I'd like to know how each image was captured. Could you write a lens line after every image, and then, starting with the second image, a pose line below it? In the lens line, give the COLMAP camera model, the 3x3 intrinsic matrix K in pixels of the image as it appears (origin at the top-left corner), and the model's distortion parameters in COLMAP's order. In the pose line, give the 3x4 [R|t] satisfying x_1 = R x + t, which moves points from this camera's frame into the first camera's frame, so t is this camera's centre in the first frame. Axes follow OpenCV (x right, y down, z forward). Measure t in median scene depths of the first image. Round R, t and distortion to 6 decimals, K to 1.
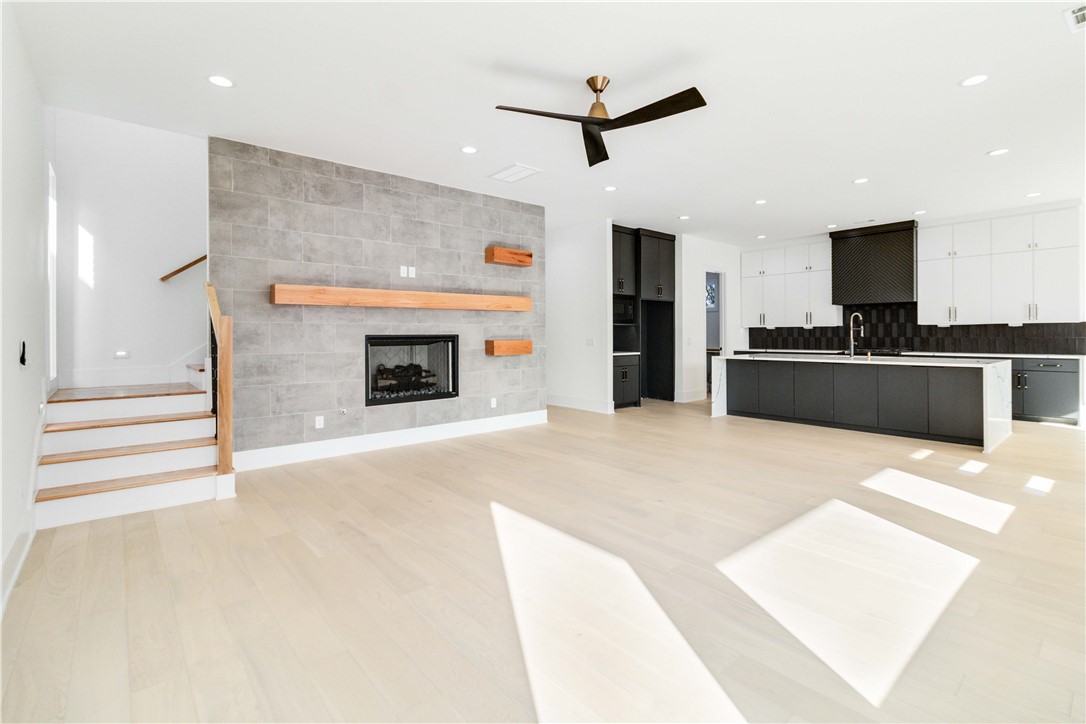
lens RADIAL K [[514.3, 0, 556.6], [0, 514.3, 332.1], [0, 0, 1]] dist [0.001105, 0.001419]
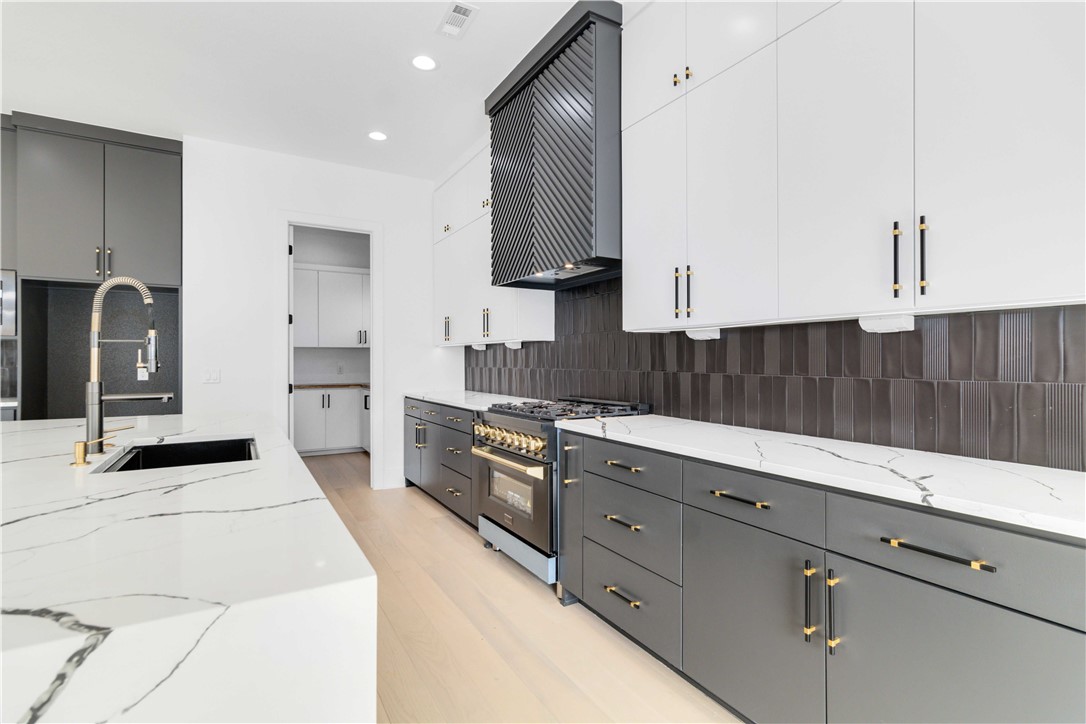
lens RADIAL K [[514.3, 0, 559.1], [0, 514.3, 361.2], [0, 0, 1]] dist [0.001105, 0.001419]
pose [[0.985185, 0.003269, -0.171464, 0.874959], [-0.002204, 0.999977, 0.006403, 0.001624], [0.171481, -0.005930, 0.985170, 0.840642]]
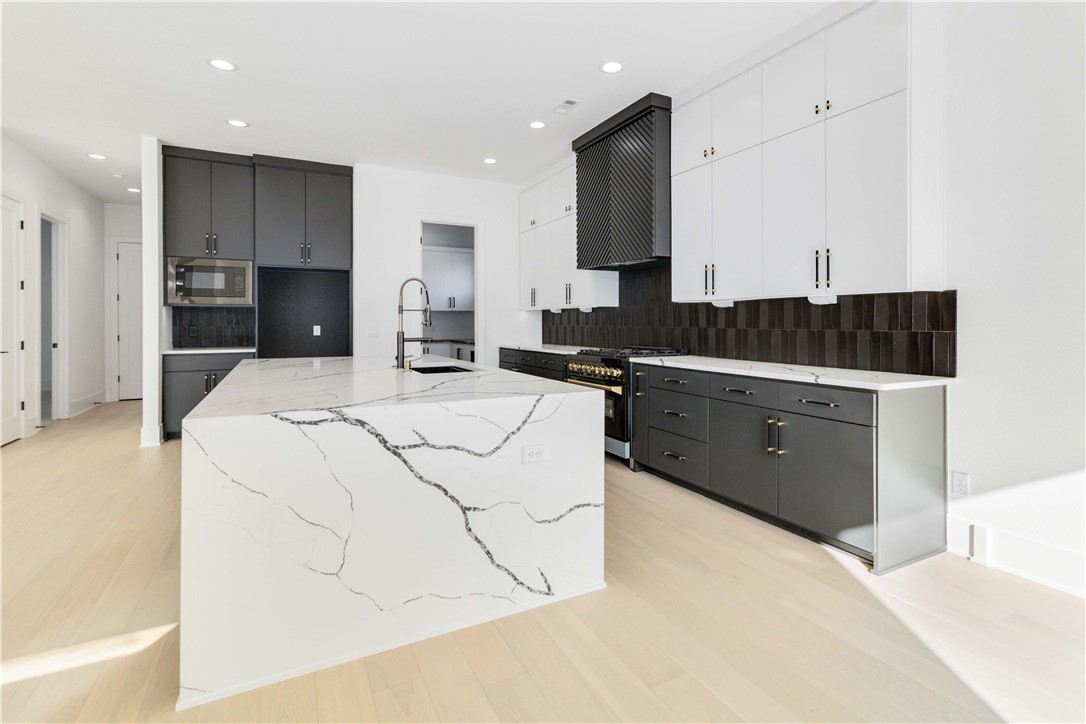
lens RADIAL K [[514.3, 0, 553.4], [0, 514.3, 326.1], [0, 0, 1]] dist [0.001105, 0.001419]
pose [[0.971793, 0.004036, -0.235799, 0.863454], [-0.000804, 0.999904, 0.013799, 0.001953], [0.235832, -0.013220, 0.971704, 0.598470]]
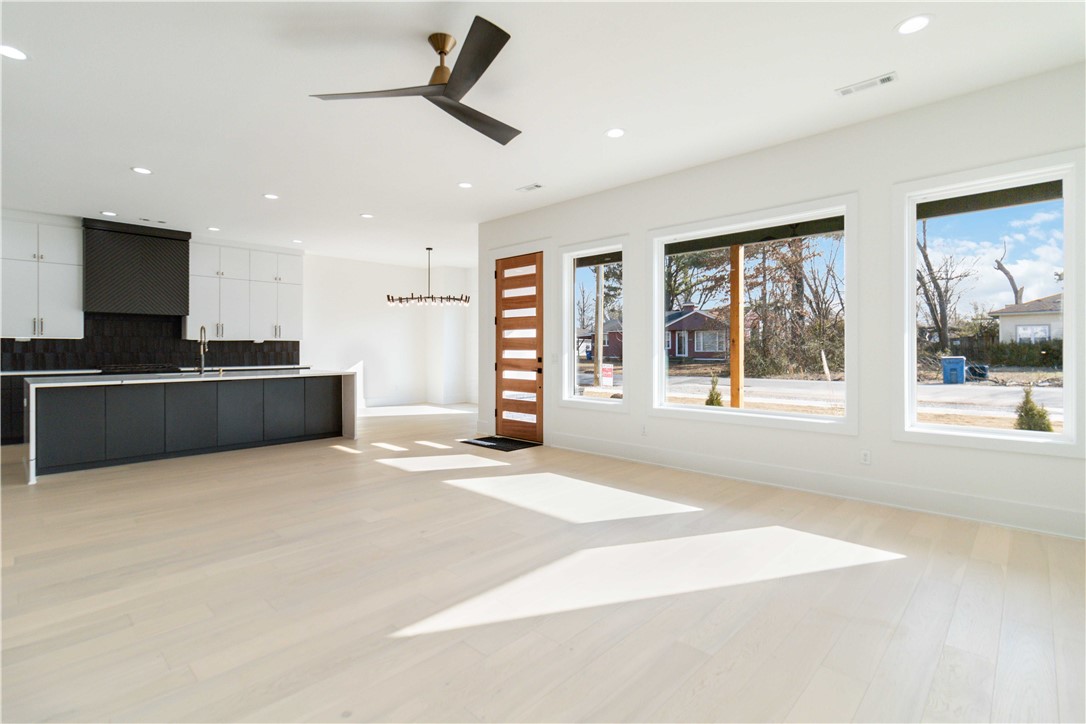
lens RADIAL K [[514.3, 0, 549.2], [0, 514.3, 349.1], [0, 0, 1]] dist [0.001105, 0.001419]
pose [[-0.106147, 0.003531, 0.994344, -0.421309], [-0.005194, 0.999978, -0.004105, 0.005385], [-0.994337, -0.005600, -0.106126, 0.517974]]
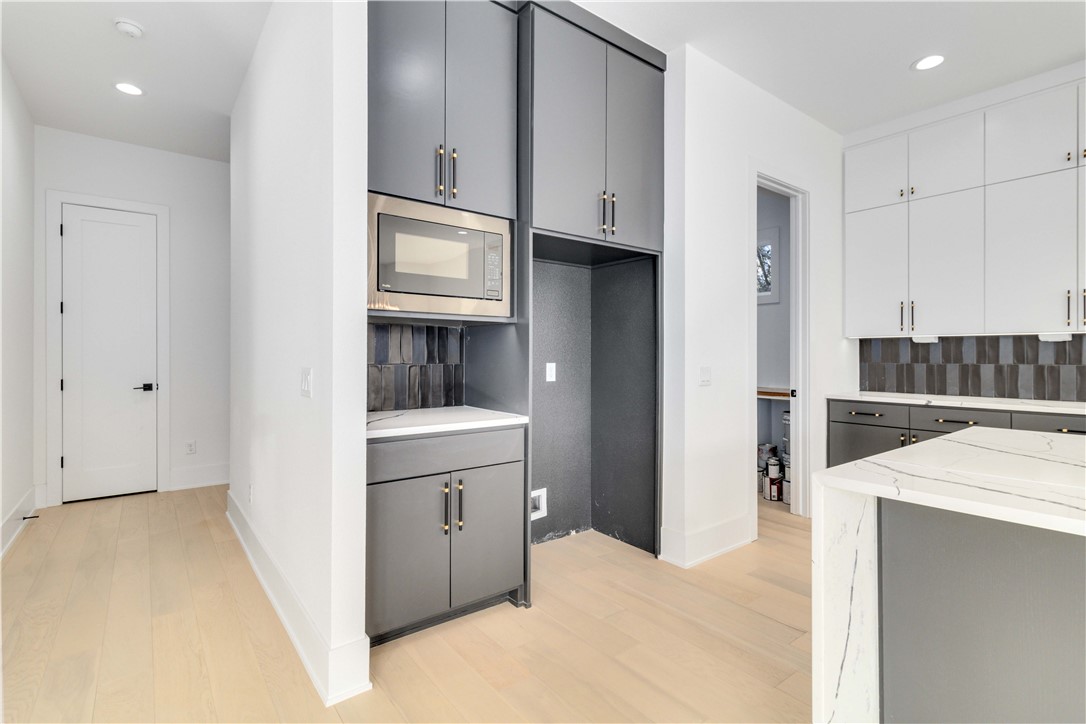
lens RADIAL K [[514.3, 0, 560.9], [0, 514.3, 349.5], [0, 0, 1]] dist [0.001105, 0.001419]
pose [[0.998624, 0.005938, -0.052105, 0.250953], [-0.006011, 0.999981, -0.001239, 0.002729], [0.052097, 0.001550, 0.998641, 0.919329]]
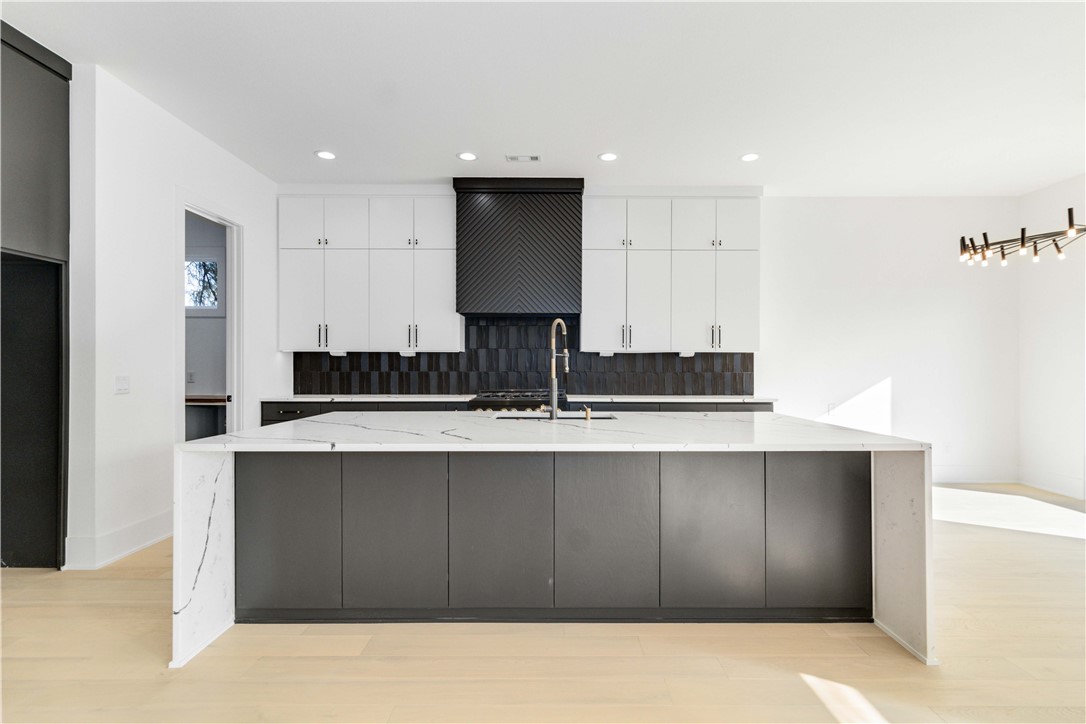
lens RADIAL K [[514.3, 0, 544.0], [0, 514.3, 365.8], [0, 0, 1]] dist [0.001105, 0.001419]
pose [[0.669980, 0.004820, 0.742363, 0.260953], [-0.009391, 0.999954, 0.001982, 0.002210], [-0.742319, -0.008299, 0.669995, 0.762394]]
